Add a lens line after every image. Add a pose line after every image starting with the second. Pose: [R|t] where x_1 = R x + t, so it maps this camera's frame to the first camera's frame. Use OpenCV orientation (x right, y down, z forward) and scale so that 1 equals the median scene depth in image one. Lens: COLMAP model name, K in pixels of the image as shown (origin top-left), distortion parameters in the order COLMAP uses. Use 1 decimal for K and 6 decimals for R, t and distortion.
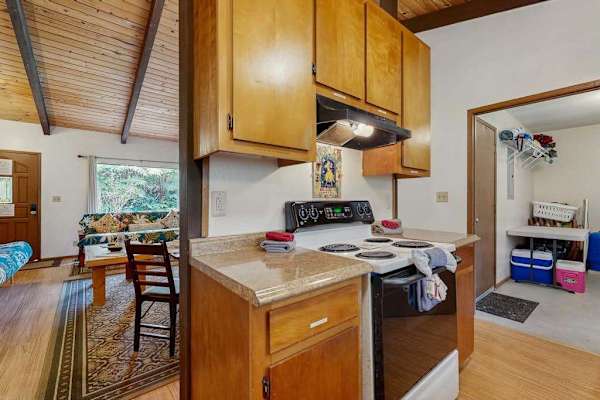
lens RADIAL K [[259.7, 0, 302.0], [0, 259.7, 199.7], [0, 0, 1]] dist [-0.000269, -0.000379]
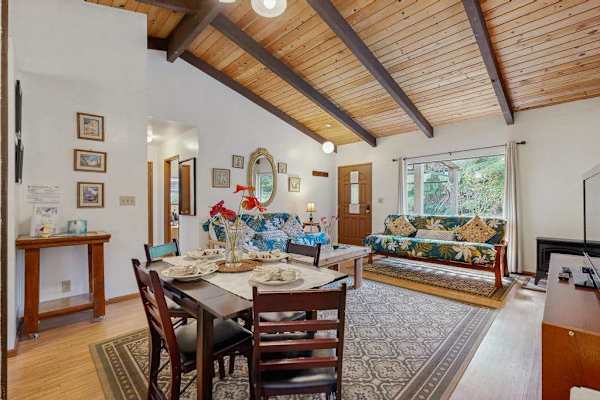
lens RADIAL K [[259.7, 0, 300.1], [0, 259.7, 199.6], [0, 0, 1]] dist [-0.000269, -0.000379]
pose [[0.071927, -0.006872, -0.997386, 0.182397], [-0.000771, 0.999976, -0.006945, 0.002187], [0.997410, 0.001268, 0.071920, 0.562460]]
